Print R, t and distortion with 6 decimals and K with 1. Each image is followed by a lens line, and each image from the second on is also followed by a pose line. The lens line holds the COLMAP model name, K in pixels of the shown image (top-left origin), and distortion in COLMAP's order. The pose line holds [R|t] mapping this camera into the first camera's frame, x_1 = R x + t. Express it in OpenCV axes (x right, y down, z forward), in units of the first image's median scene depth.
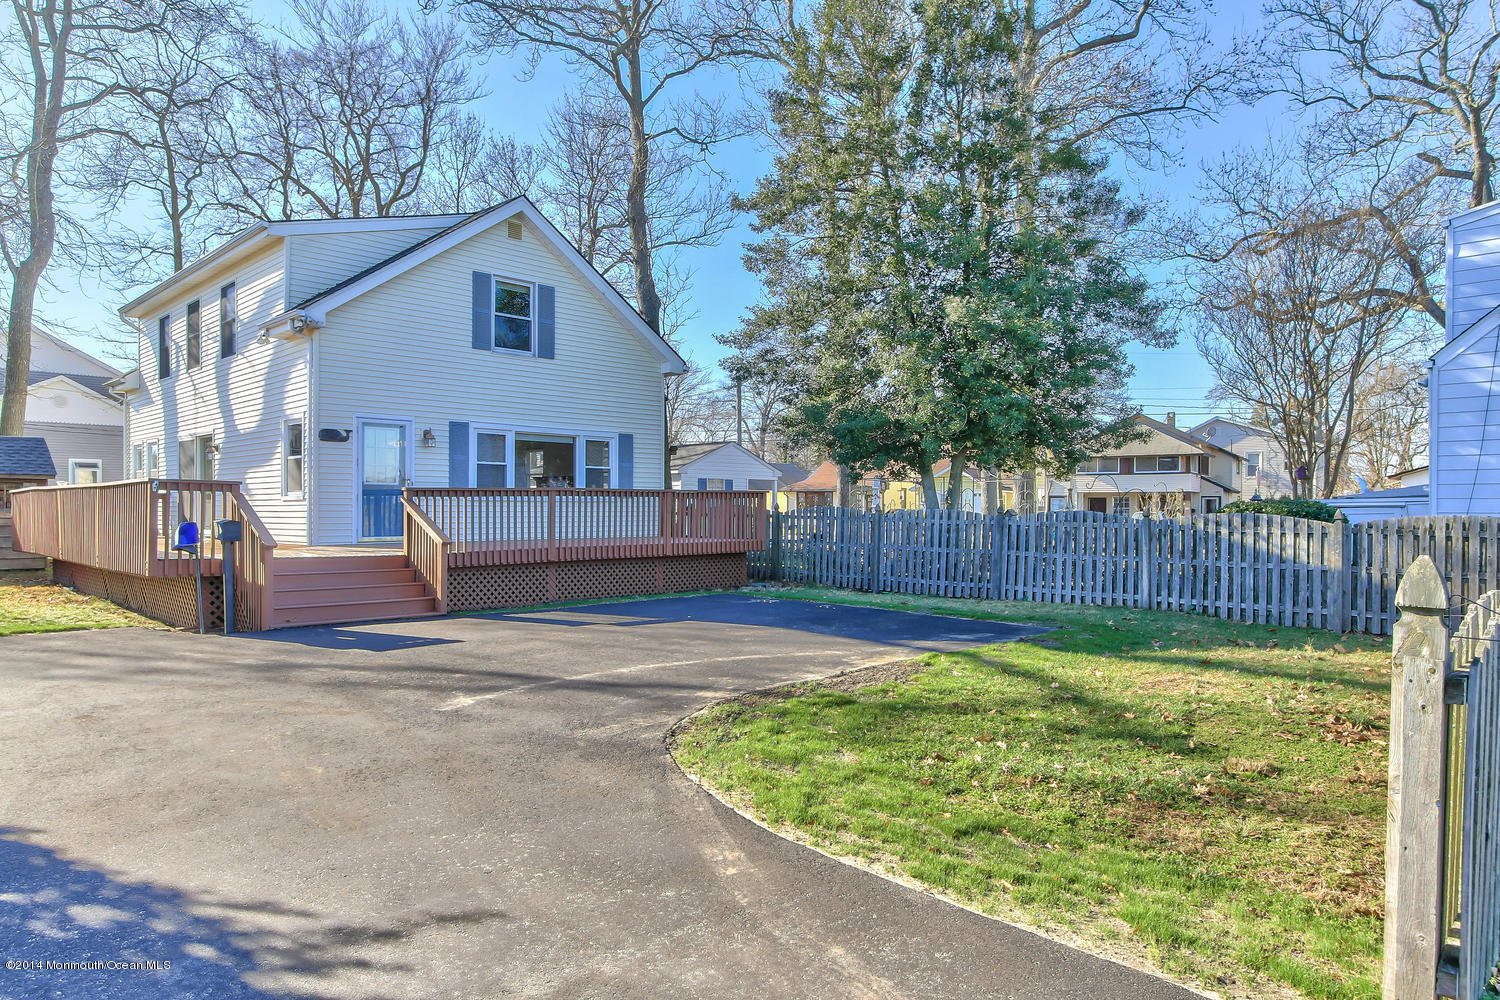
lens RADIAL K [[957.9, 0, 754.5], [0, 957.9, 512.4], [0, 0, 1]] dist [0.000800, 0.005076]
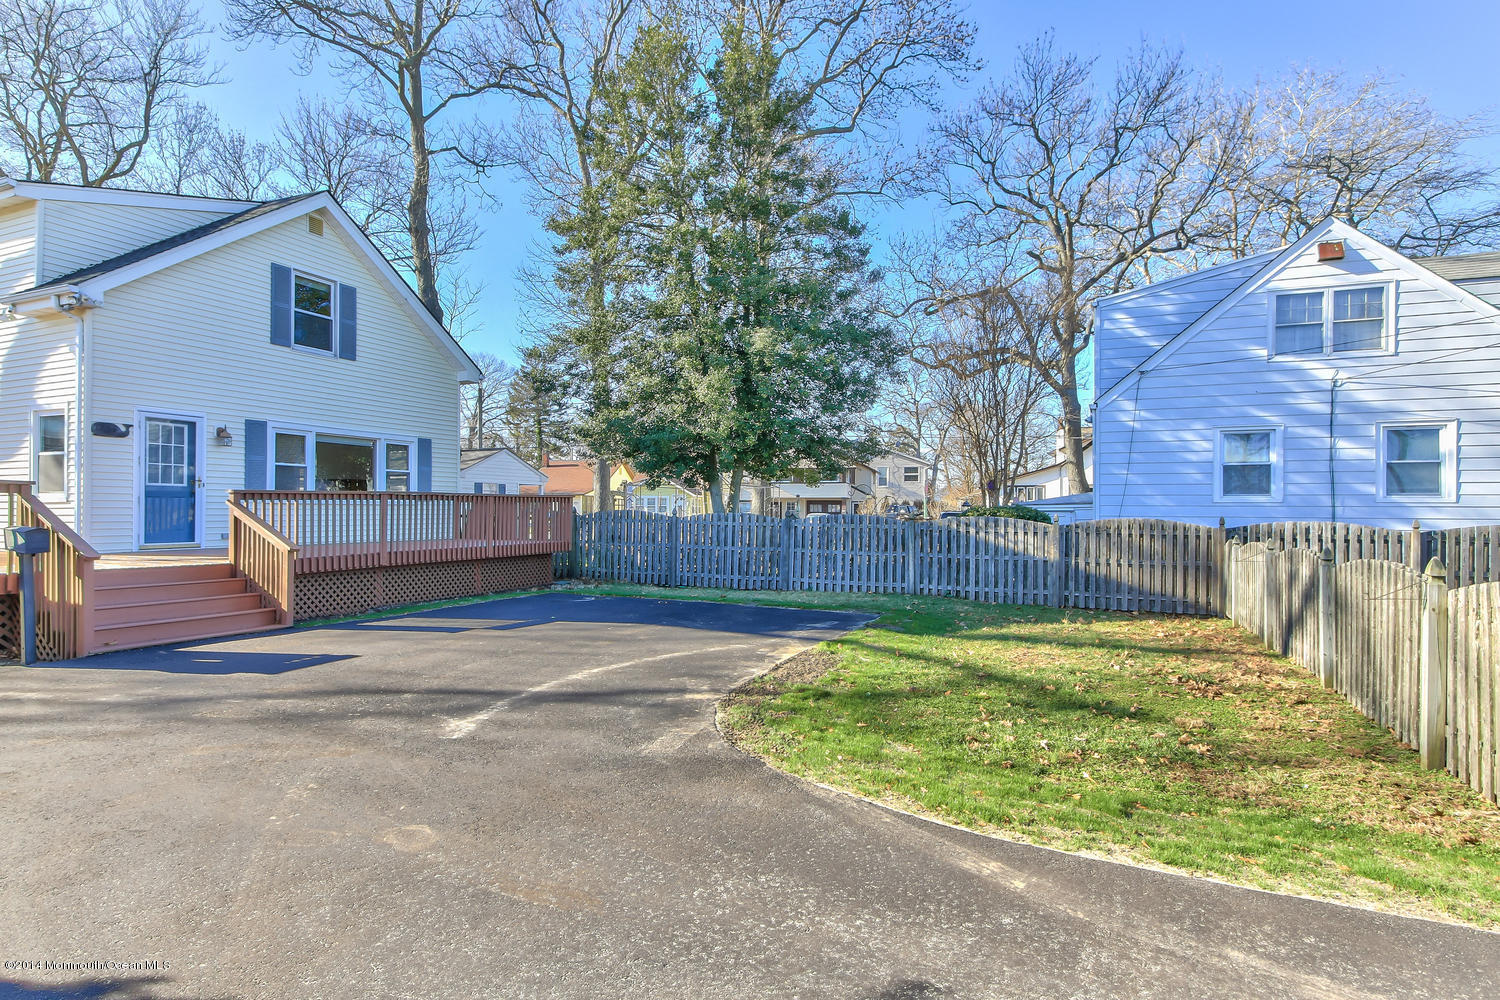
lens RADIAL K [[822.3, 0, 728.4], [0, 822.3, 507.9], [0, 0, 1]] dist [-0.005942, 0.008153]
pose [[0.938195, 0.002468, 0.346098, -0.156698], [-0.000365, 0.999981, -0.006140, -0.003201], [-0.346107, 0.005634, 0.938178, 0.081319]]
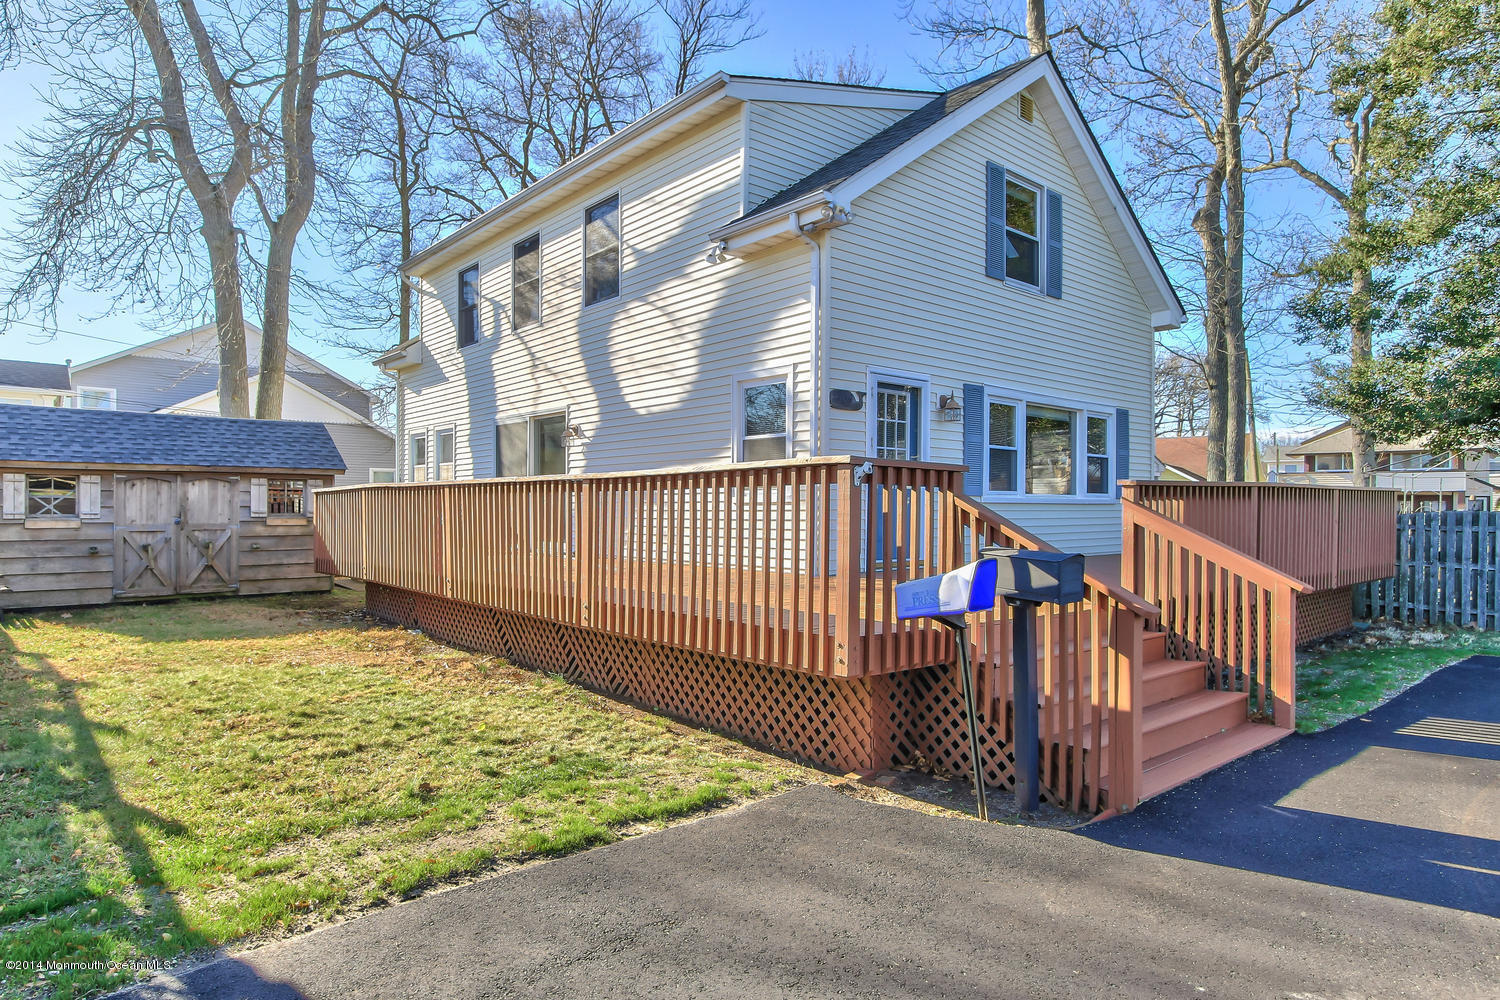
lens RADIAL K [[822.3, 0, 728.4], [0, 822.3, 507.9], [0, 0, 1]] dist [-0.005942, 0.008153]
pose [[0.998483, -0.000855, -0.055056, -0.464469], [0.000706, 0.999996, -0.002718, -0.007193], [0.055058, 0.002675, 0.998480, 0.432736]]
